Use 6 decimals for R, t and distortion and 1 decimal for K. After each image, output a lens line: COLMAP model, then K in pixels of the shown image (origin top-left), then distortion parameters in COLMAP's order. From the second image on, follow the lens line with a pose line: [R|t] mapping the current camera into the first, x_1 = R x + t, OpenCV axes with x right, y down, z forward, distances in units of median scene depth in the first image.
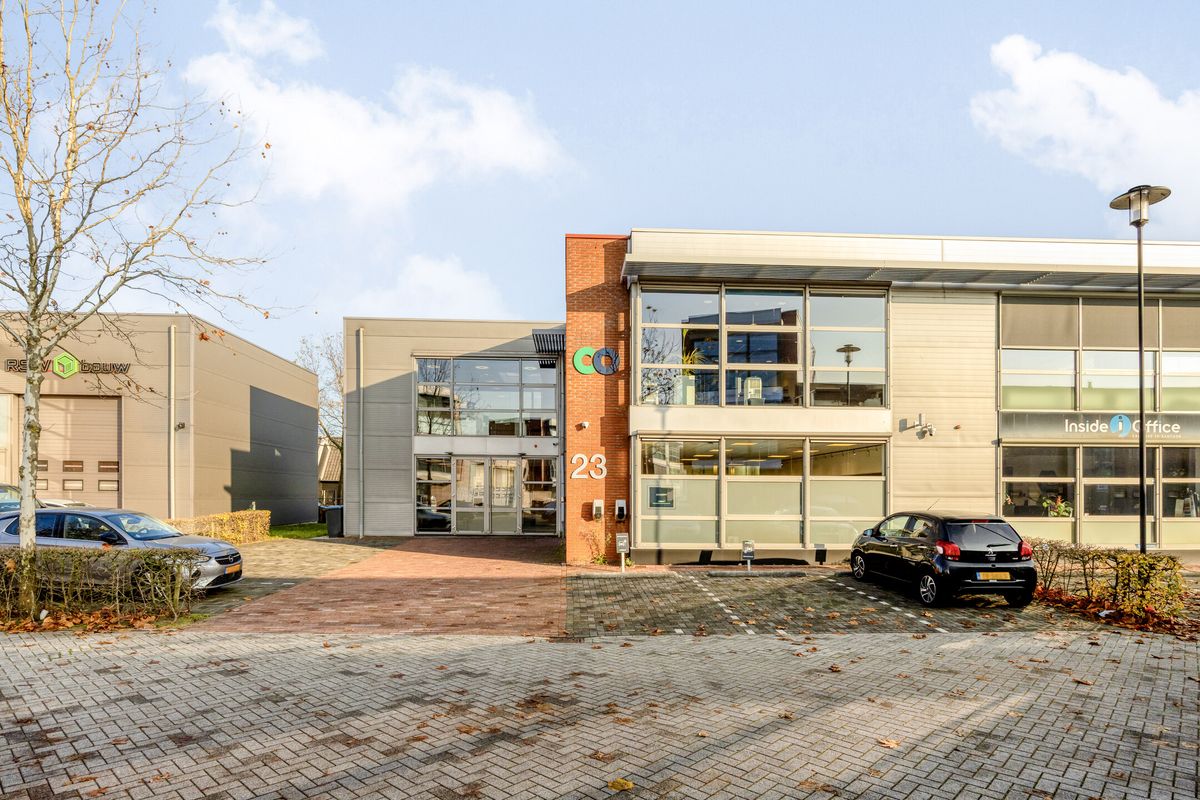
lens RADIAL K [[632.3, 0, 601.0], [0, 632.3, 405.1], [0, 0, 1]] dist [-0.020772, -0.001022]
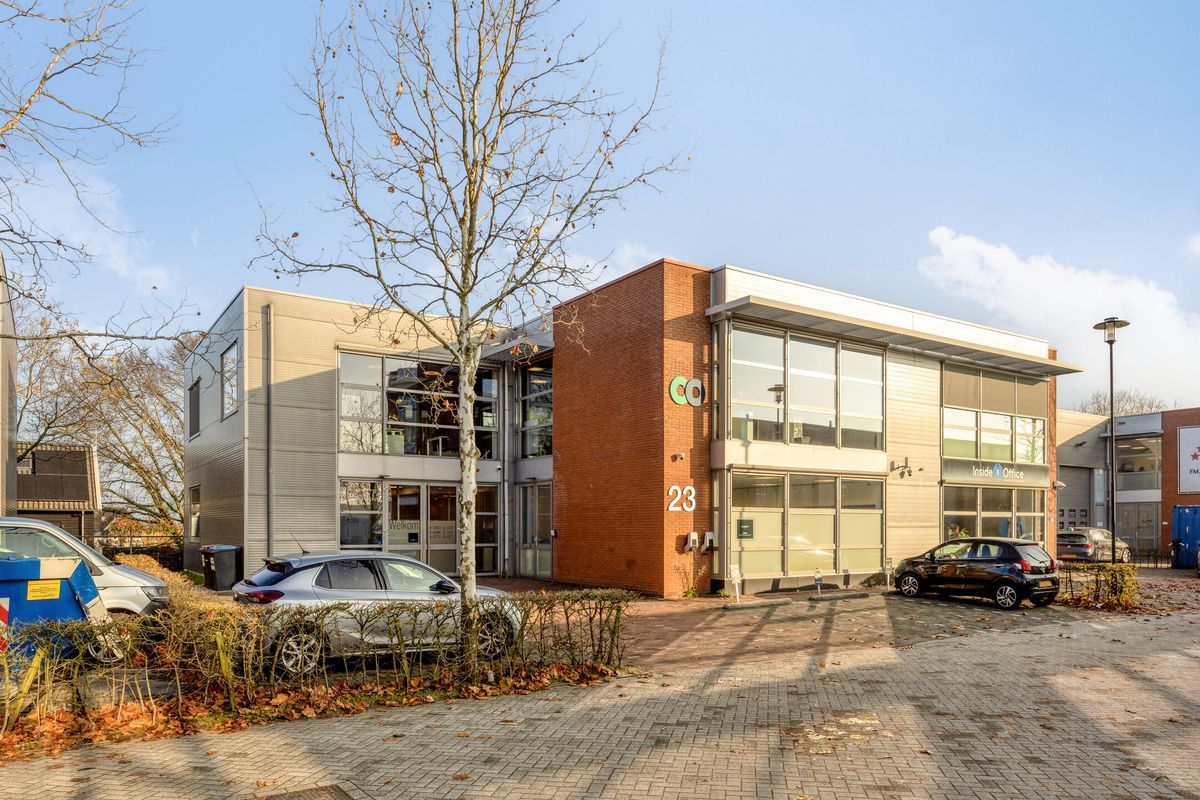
lens RADIAL K [[810.5, 0, 594.0], [0, 810.5, 404.3], [0, 0, 1]] dist [-0.007741, 0.000289]
pose [[0.853833, 0.070239, 0.515786, -0.788656], [-0.066285, 0.997459, -0.026103, -0.007573], [-0.516309, -0.011901, 0.856320, -0.008778]]
